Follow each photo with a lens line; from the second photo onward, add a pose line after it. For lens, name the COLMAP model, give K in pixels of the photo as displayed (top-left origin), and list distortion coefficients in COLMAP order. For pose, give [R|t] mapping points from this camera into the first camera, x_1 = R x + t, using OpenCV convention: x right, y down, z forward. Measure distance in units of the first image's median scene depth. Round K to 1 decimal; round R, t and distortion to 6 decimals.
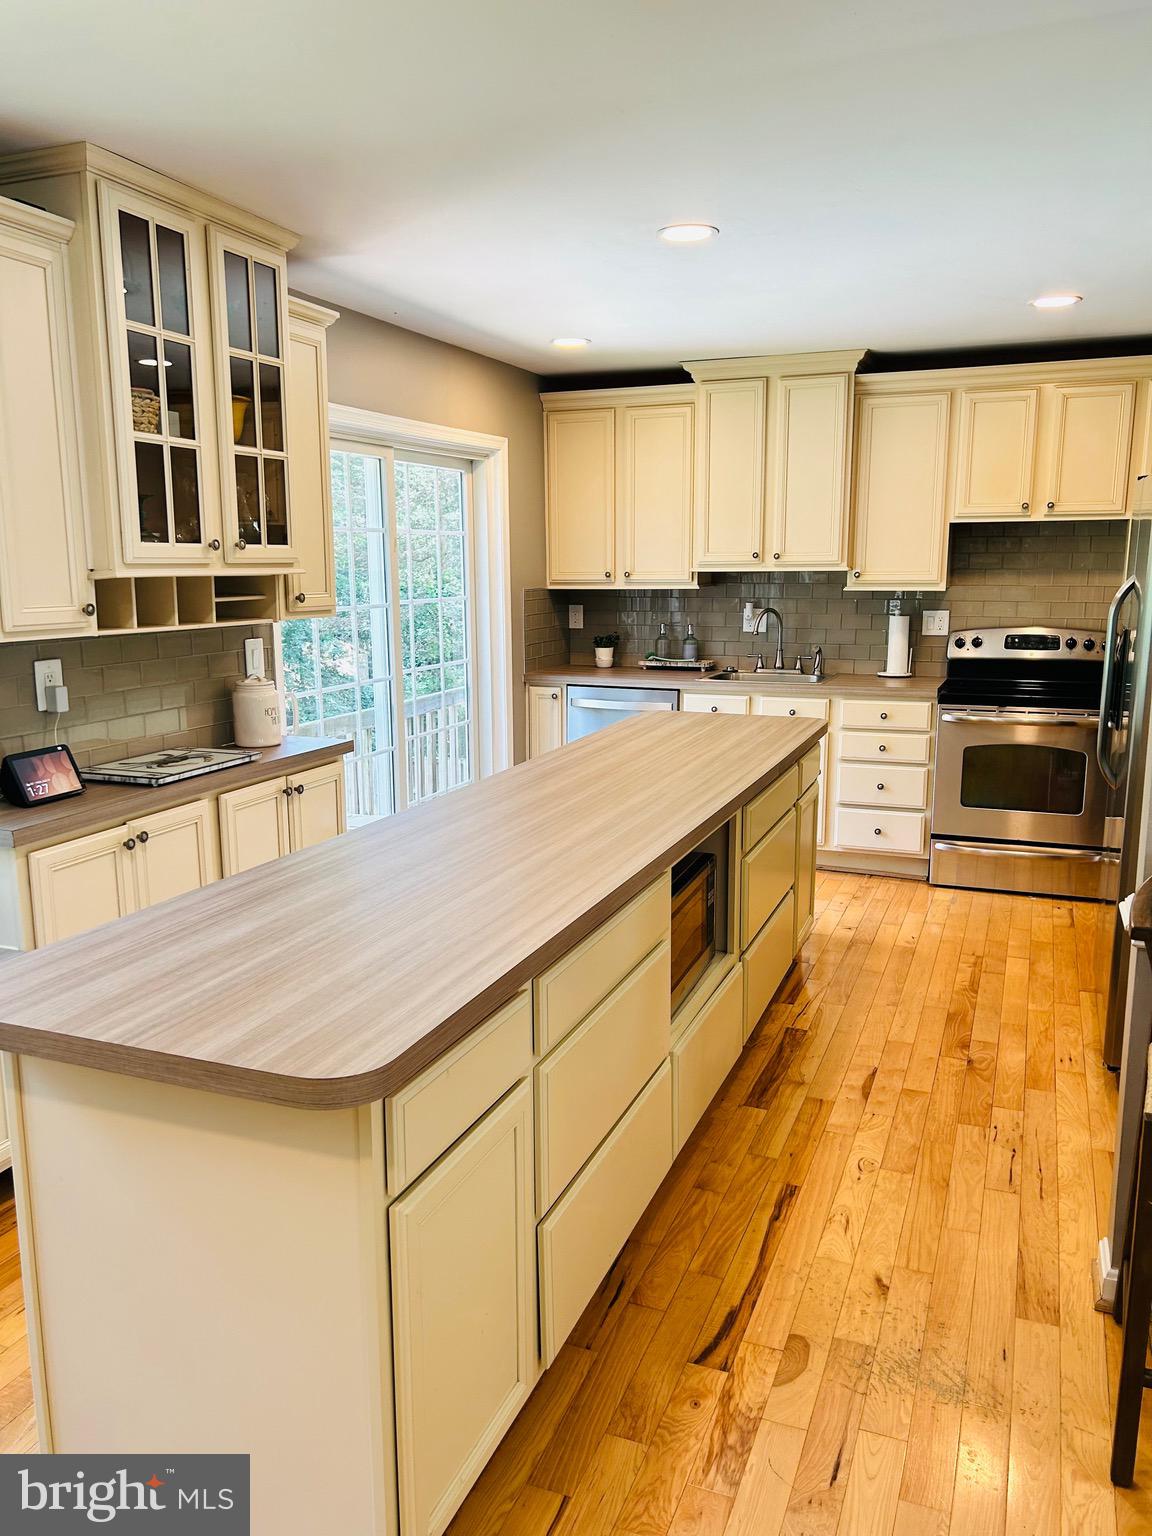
lens RADIAL K [[1154.8, 0, 576.0], [0, 1154.8, 768.0], [0, 0, 1]] dist [0.032882, -0.032106]
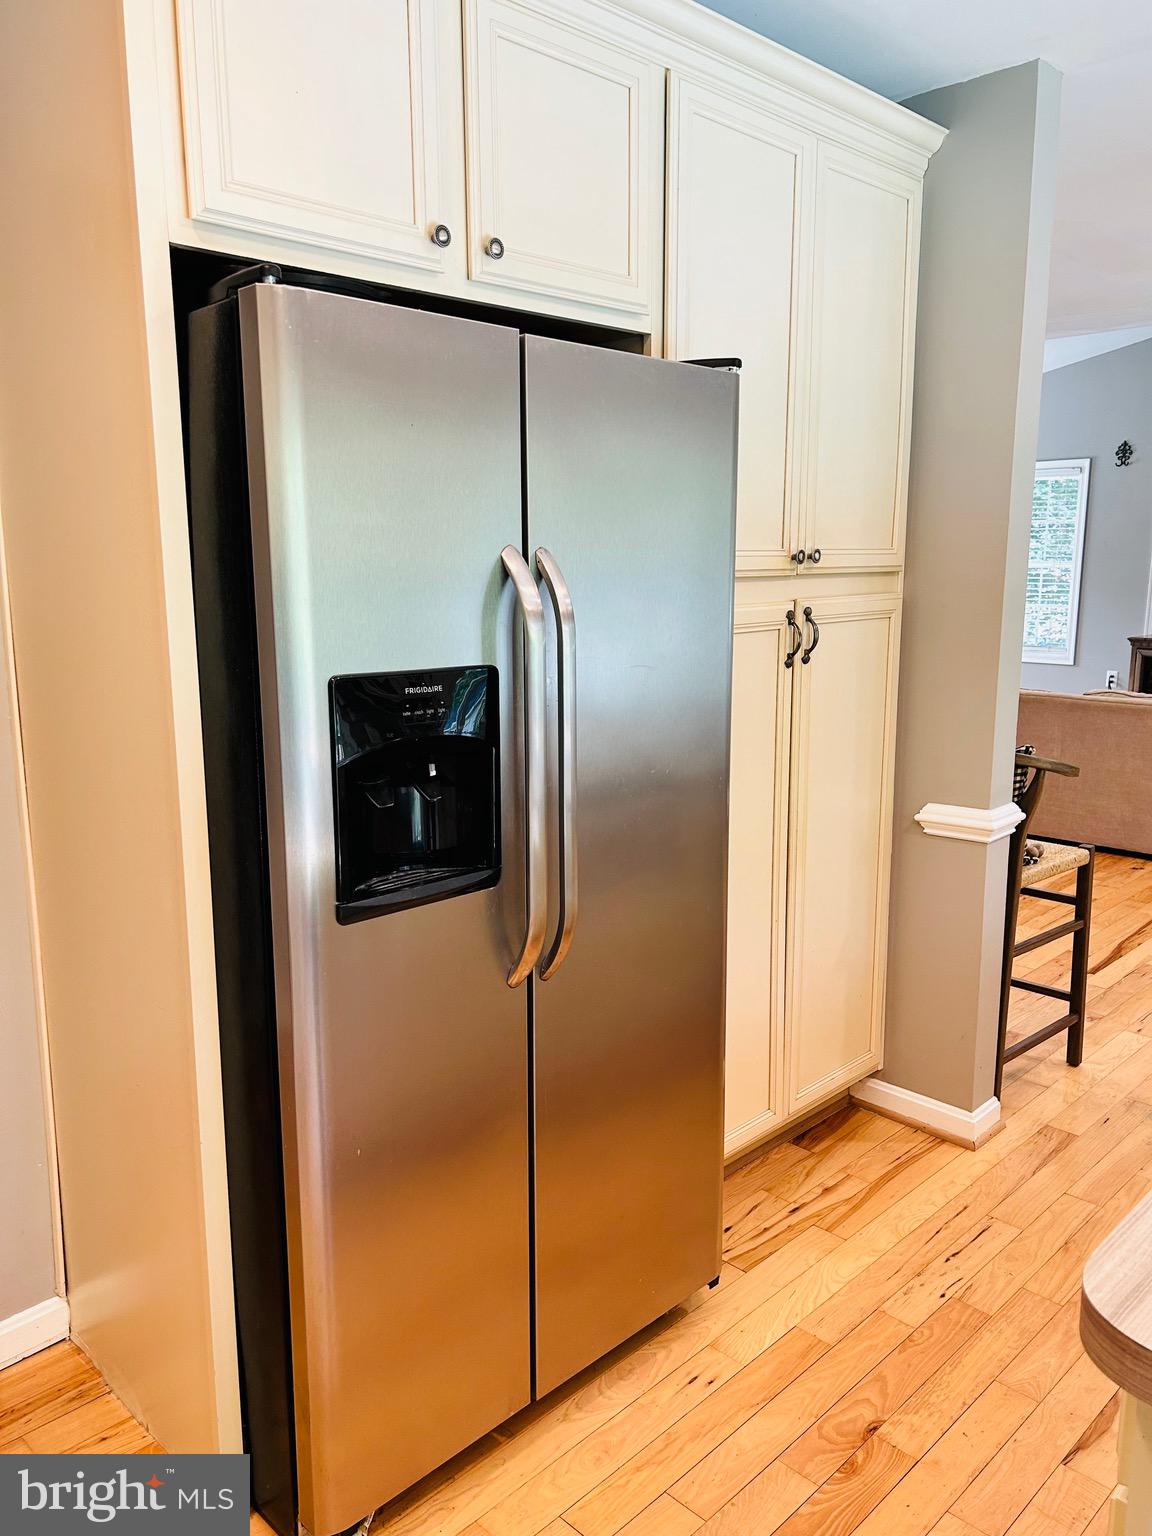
lens RADIAL K [[1145.8, 0, 567.6], [0, 1145.8, 776.4], [0, 0, 1]] dist [0.027452, -0.053373]
pose [[-0.915417, -0.071365, 0.396129, 0.295947], [0.076661, 0.935230, 0.345642, -0.253095], [-0.395138, 0.346775, -0.850654, 1.509461]]
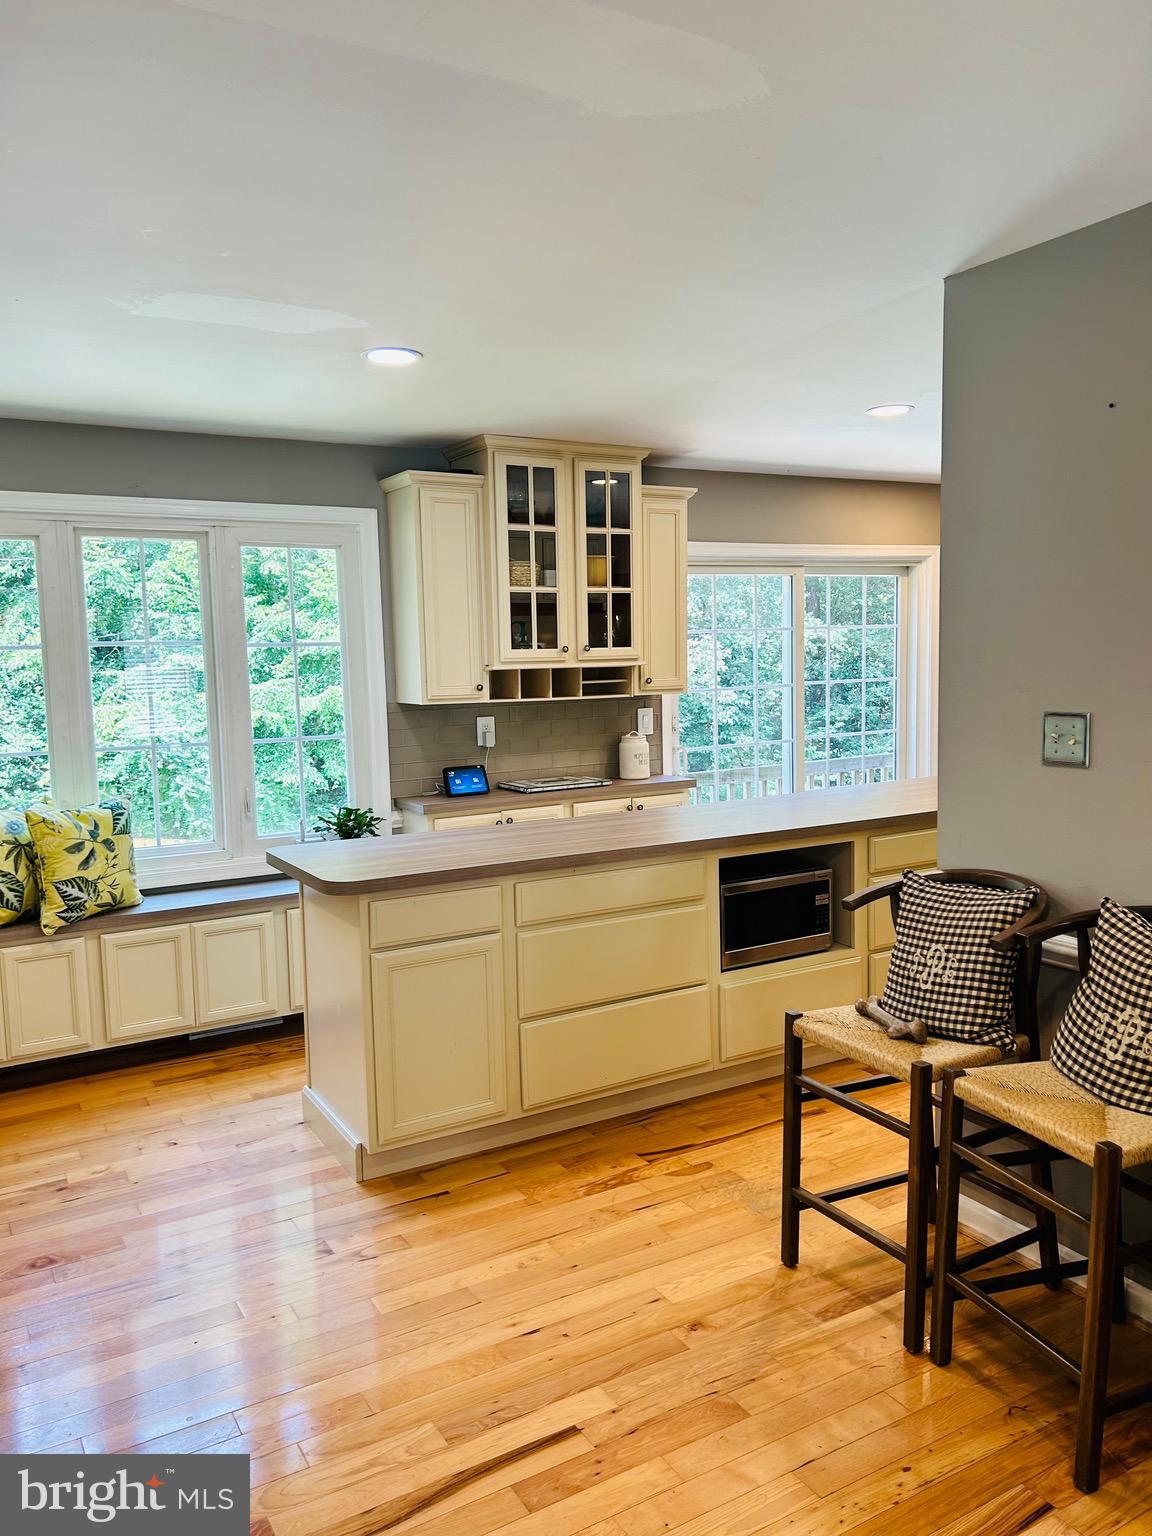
lens RADIAL K [[1144.5, 0, 593.8], [0, 1144.5, 774.4], [0, 0, 1]] dist [0.126924, -0.251313]
pose [[0.787202, 0.051612, -0.614532, 0.674955], [-0.089740, 0.995472, -0.031349, 0.029765], [0.610132, 0.079826, 0.788269, -0.226262]]
